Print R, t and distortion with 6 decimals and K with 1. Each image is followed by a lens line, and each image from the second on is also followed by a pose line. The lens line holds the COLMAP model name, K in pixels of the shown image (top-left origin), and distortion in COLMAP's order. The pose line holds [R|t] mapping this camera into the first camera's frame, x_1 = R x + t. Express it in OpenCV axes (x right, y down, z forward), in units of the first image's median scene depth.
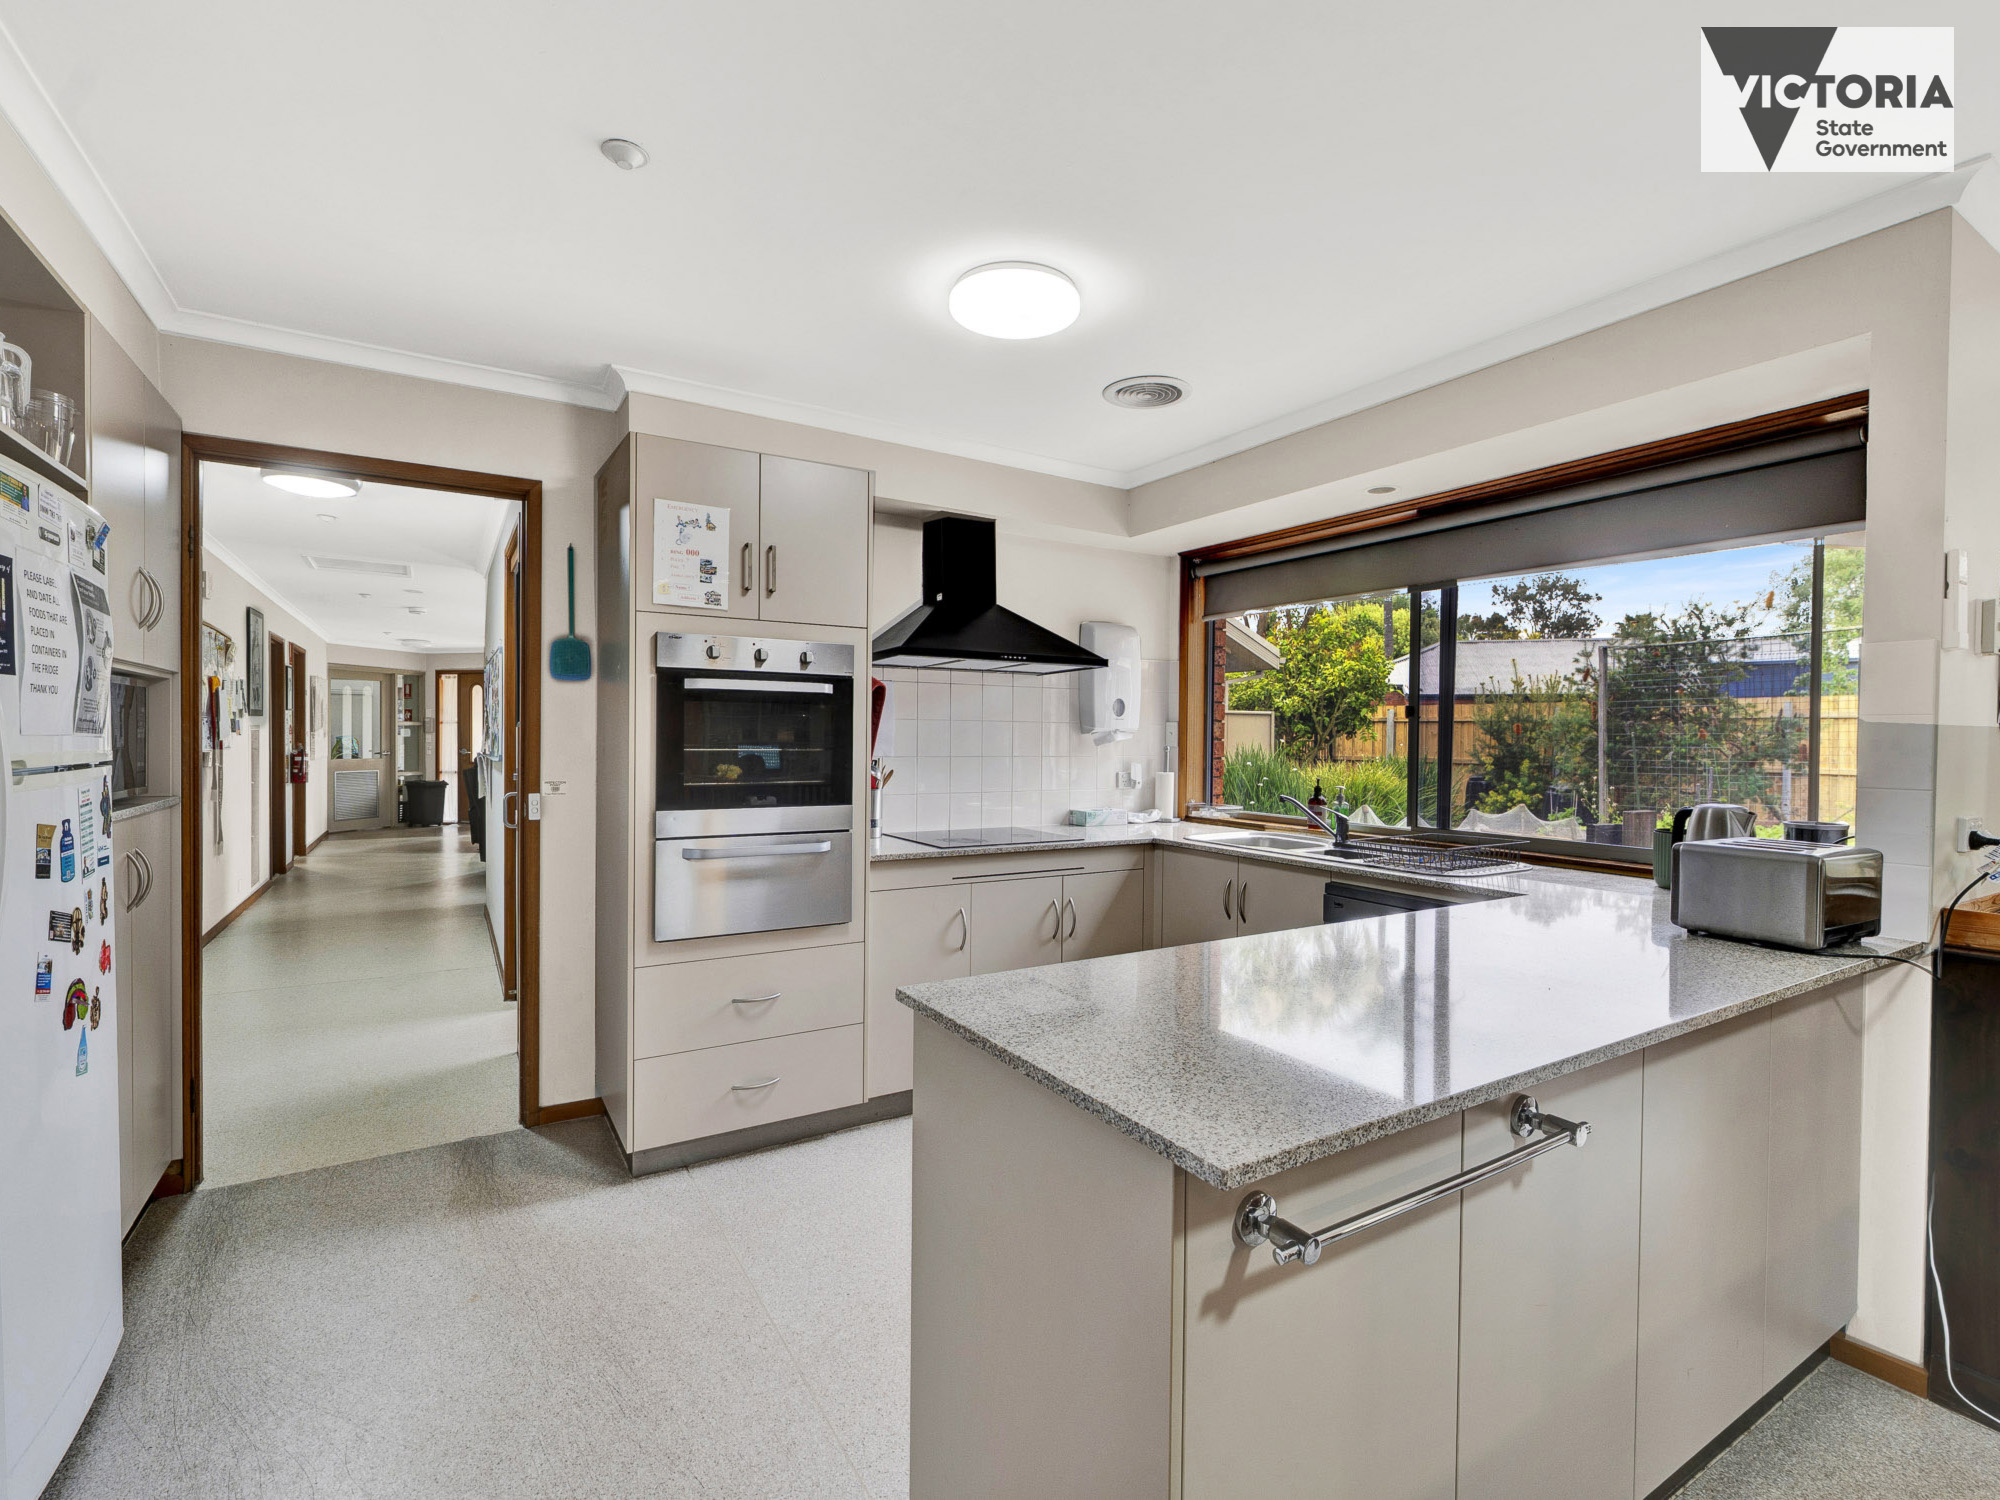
lens RADIAL K [[929.7, 0, 1002.5], [0, 929.7, 752.2], [0, 0, 1]] dist [0.000523, -0.000088]
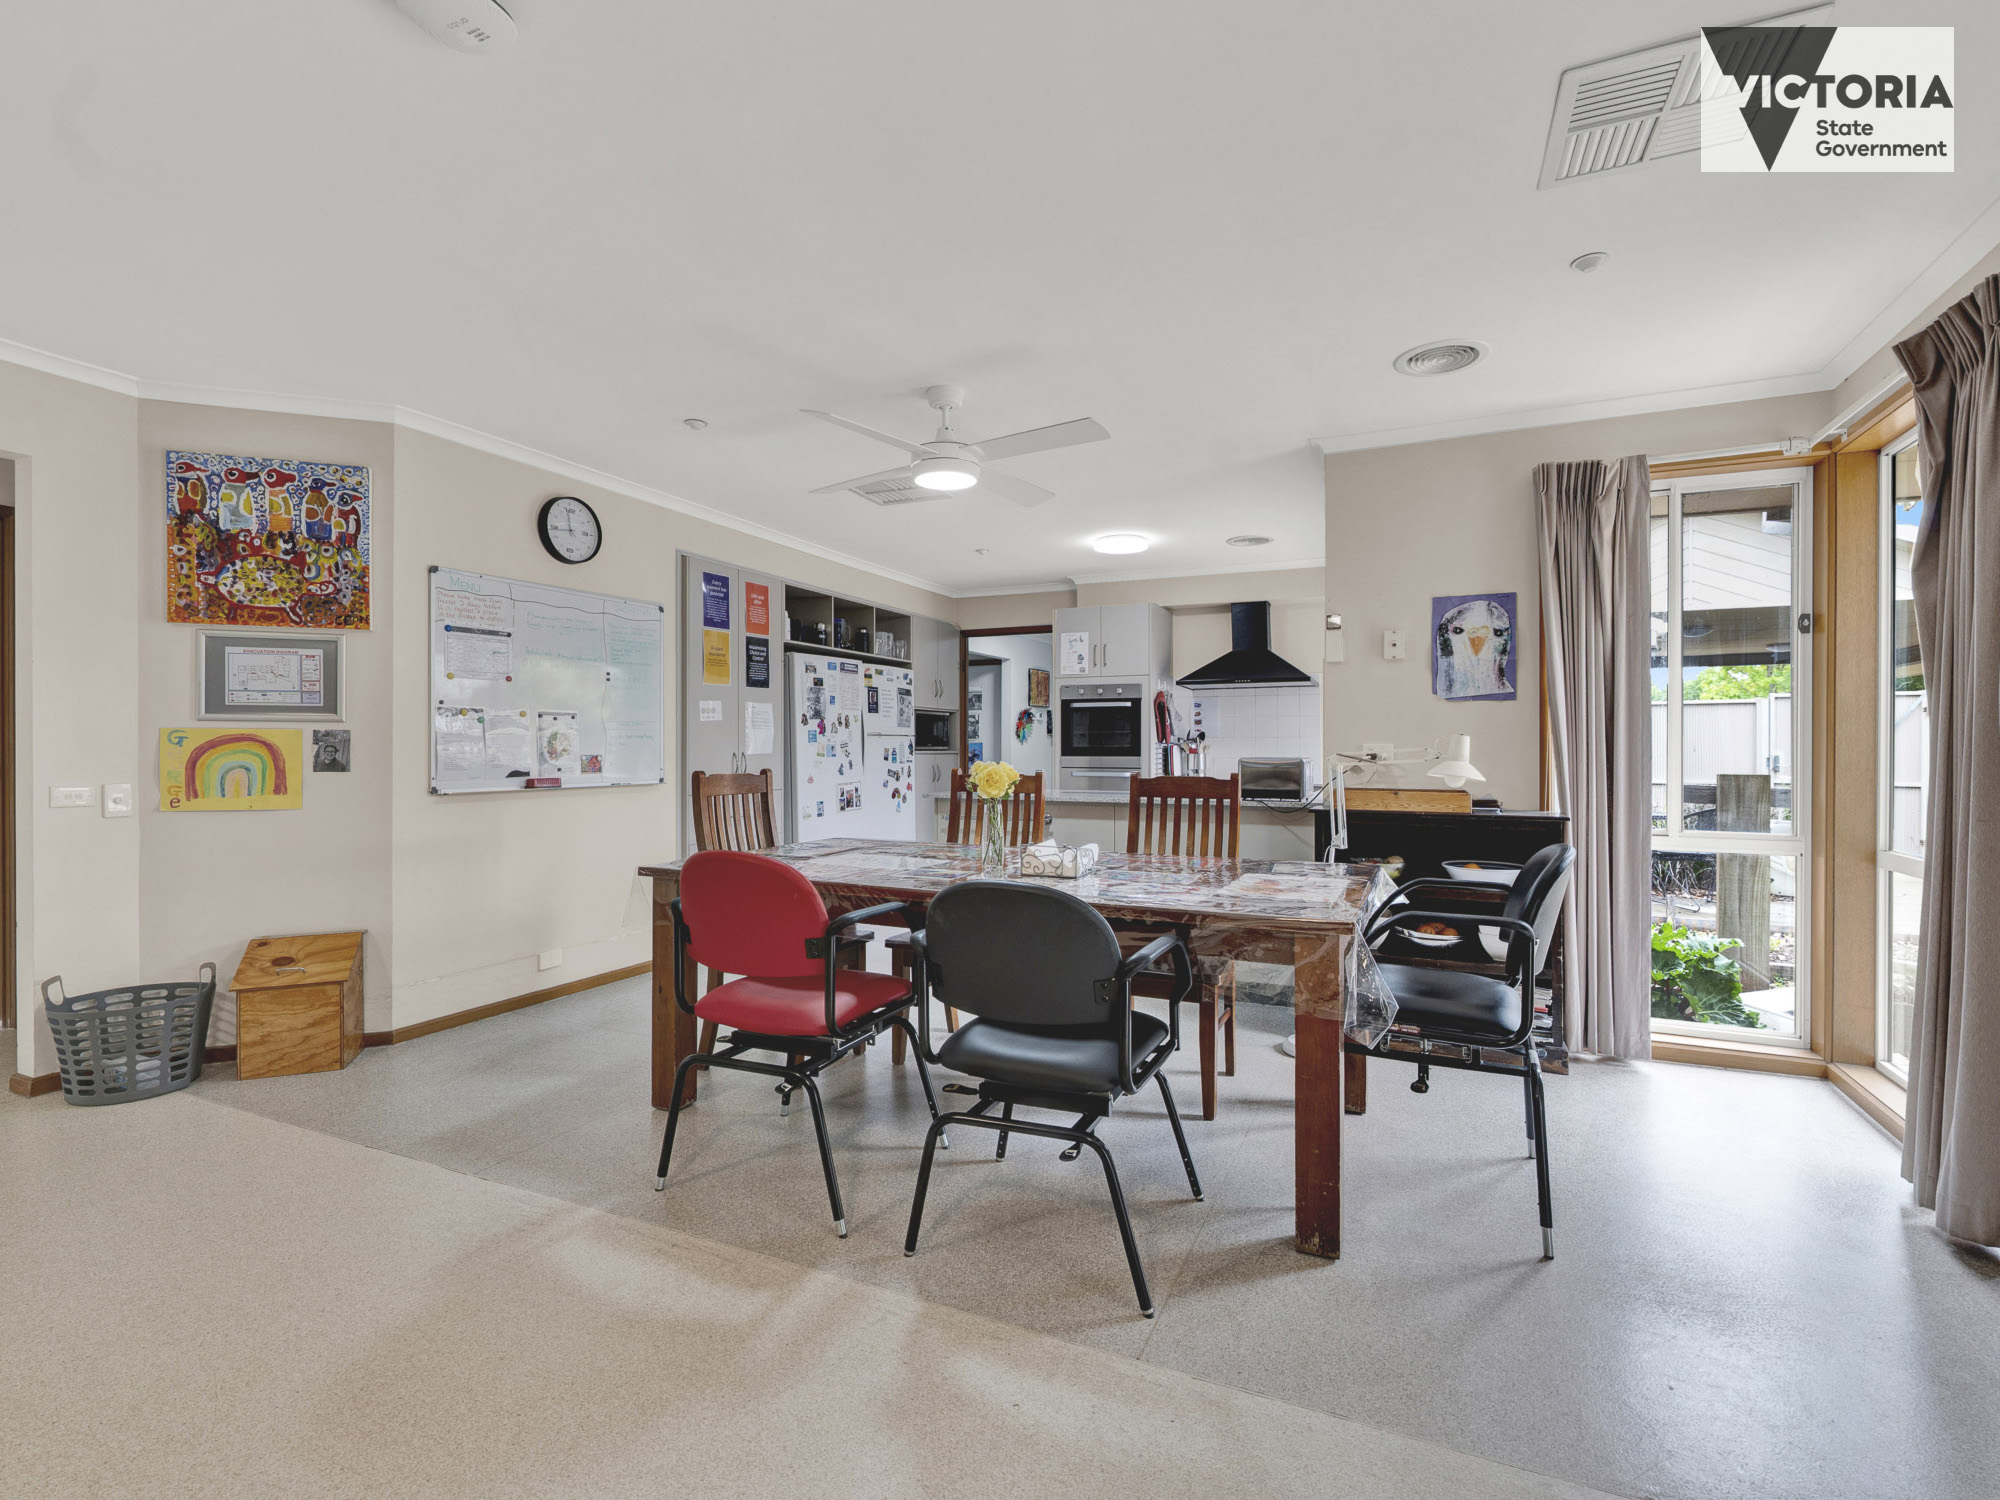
lens RADIAL K [[929.7, 0, 1003.6], [0, 929.7, 750.6], [0, 0, 1]] dist [0.000523, -0.000088]
pose [[0.560316, -0.005414, -0.828261, 1.598724], [-0.008130, 0.999895, -0.012036, 0.077950], [0.828239, 0.013478, 0.560213, -0.538453]]
